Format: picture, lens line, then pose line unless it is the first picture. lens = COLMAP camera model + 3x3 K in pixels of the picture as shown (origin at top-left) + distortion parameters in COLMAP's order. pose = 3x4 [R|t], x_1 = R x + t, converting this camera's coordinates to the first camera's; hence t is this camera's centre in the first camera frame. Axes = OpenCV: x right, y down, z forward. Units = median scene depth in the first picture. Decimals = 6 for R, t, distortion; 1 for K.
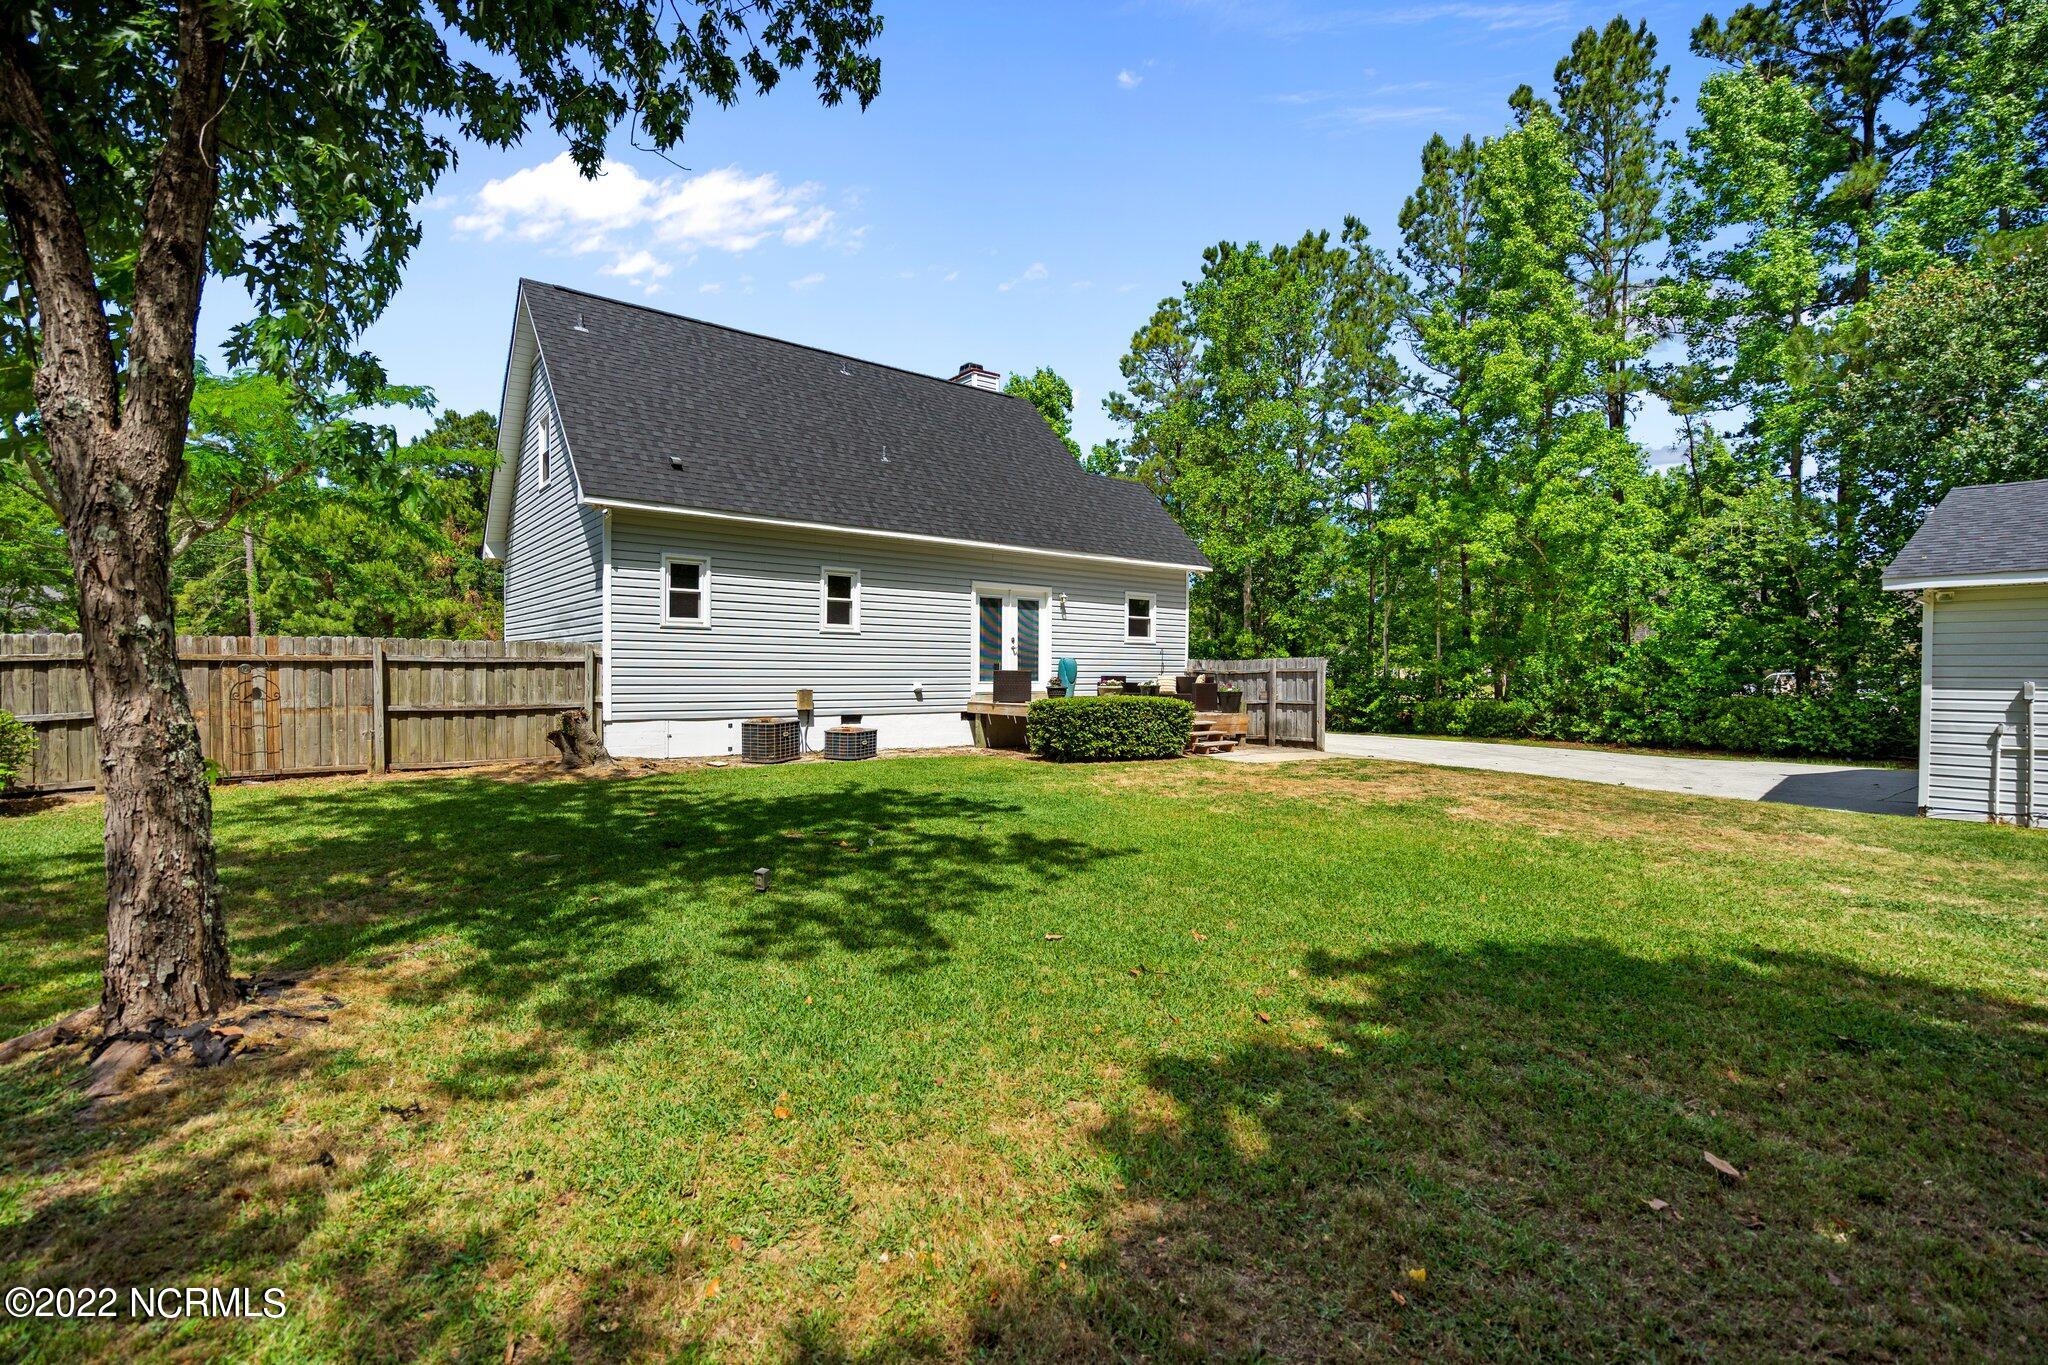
lens RADIAL K [[936.8, 0, 1024.0], [0, 936.8, 682.5], [0, 0, 1]] dist [-0.001159, 0.000003]
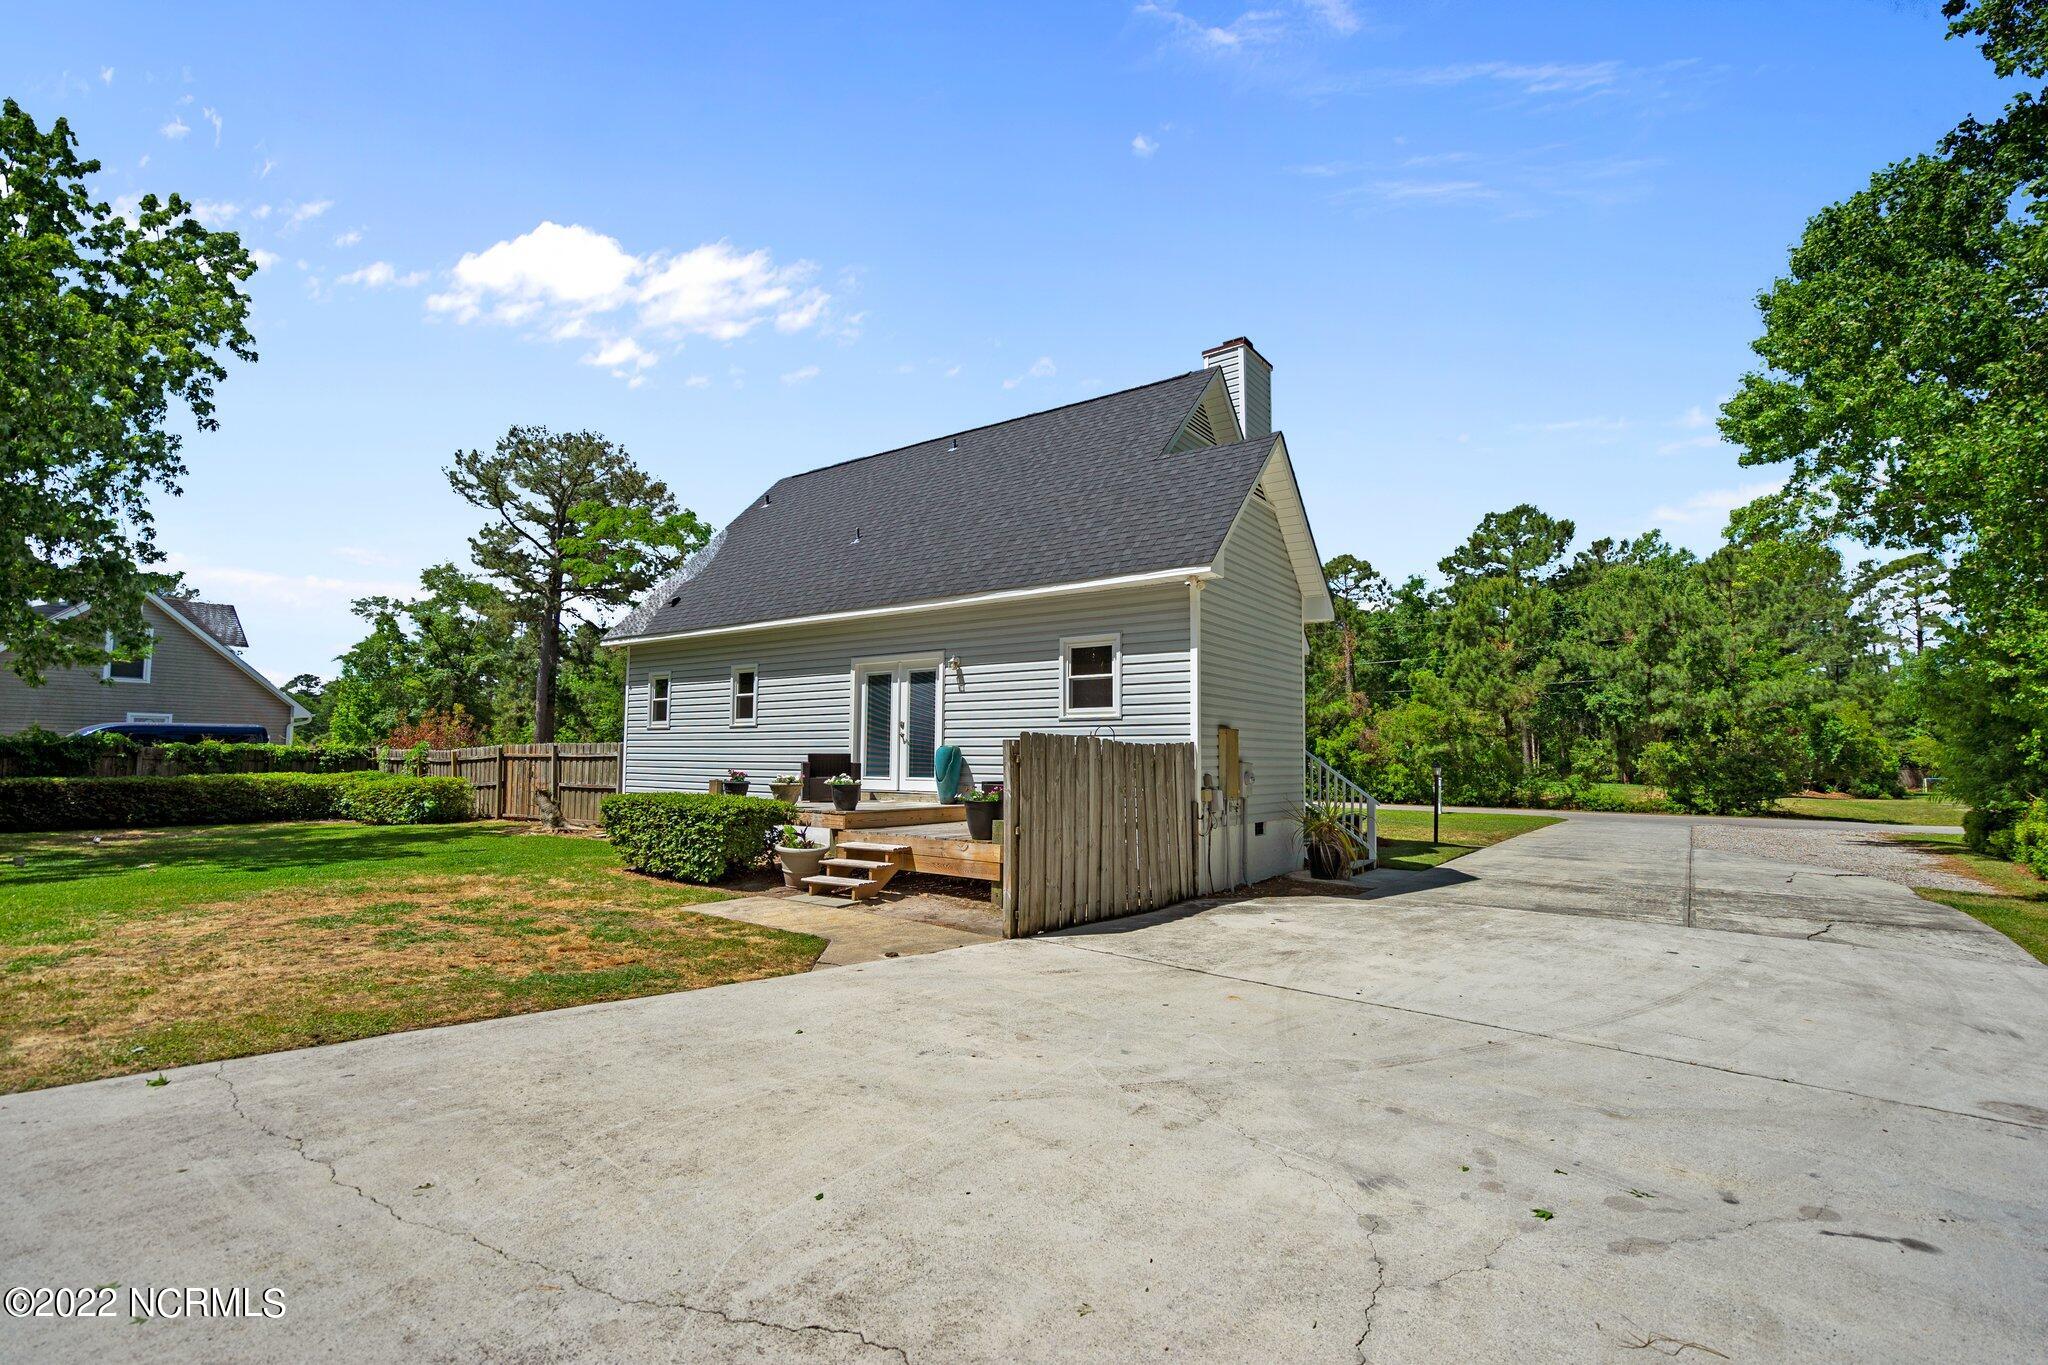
lens RADIAL K [[936.8, 0, 1024.0], [0, 936.8, 682.5], [0, 0, 1]] dist [-0.001159, 0.000003]
pose [[0.256161, -0.076594, -0.963595, 0.773208], [-0.009632, 0.996604, -0.081778, -0.016993], [0.966586, 0.030230, 0.254553, 0.893217]]
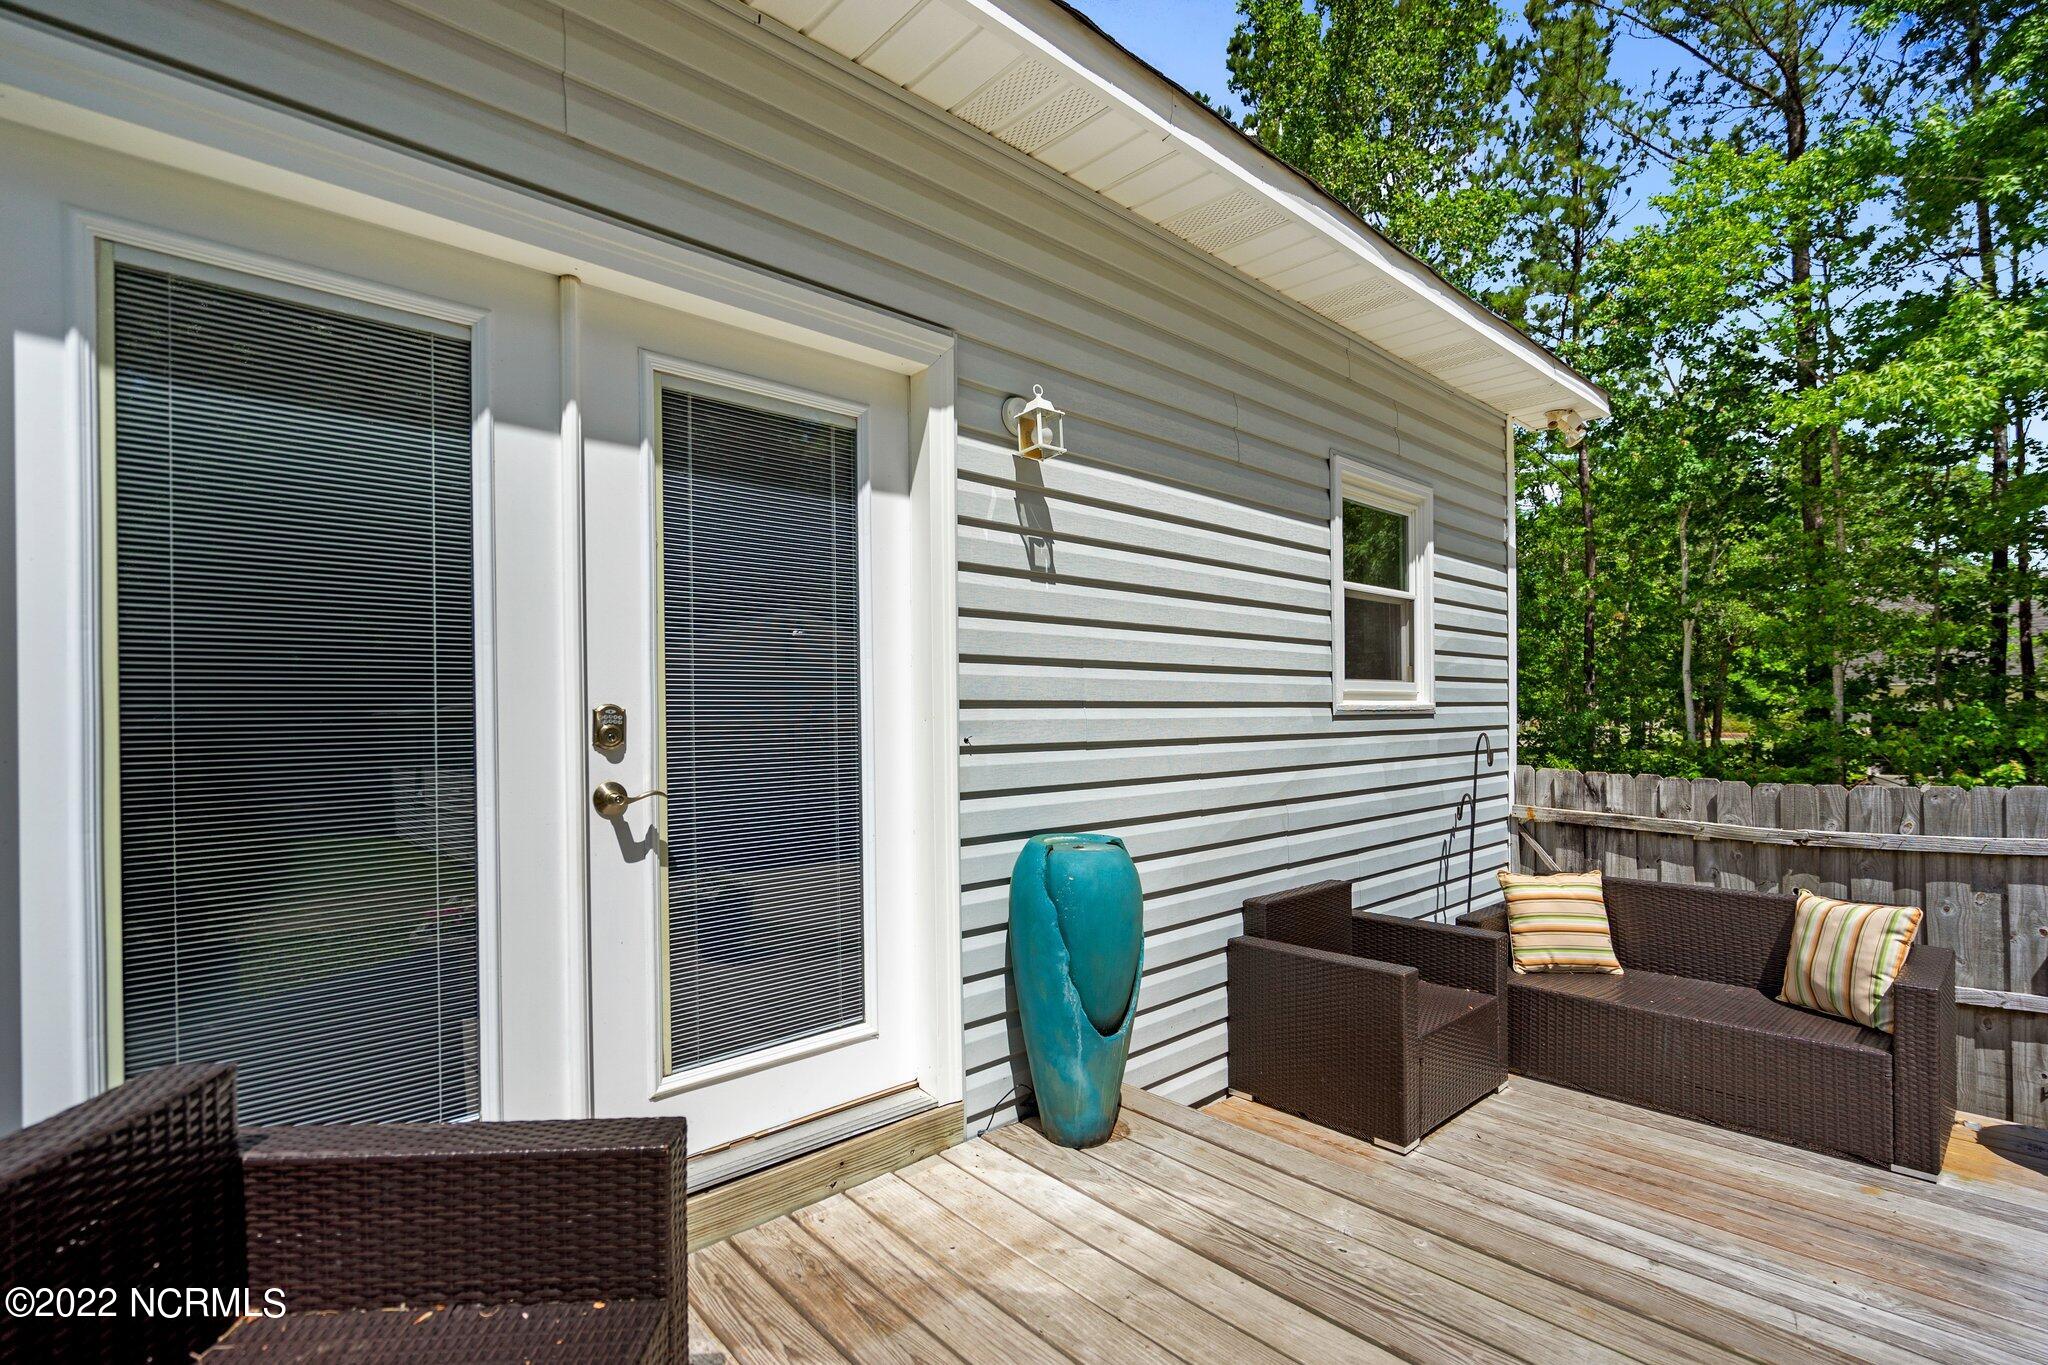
lens RADIAL K [[919.0, 0, 1023.6], [0, 919.0, 717.8], [0, 0, 1]] dist [-0.000474, 0.000028]
pose [[0.998091, -0.016812, 0.059423, 0.031803], [0.017346, 0.999814, -0.008482, -0.044467], [-0.059269, 0.009496, 0.998197, 0.882200]]
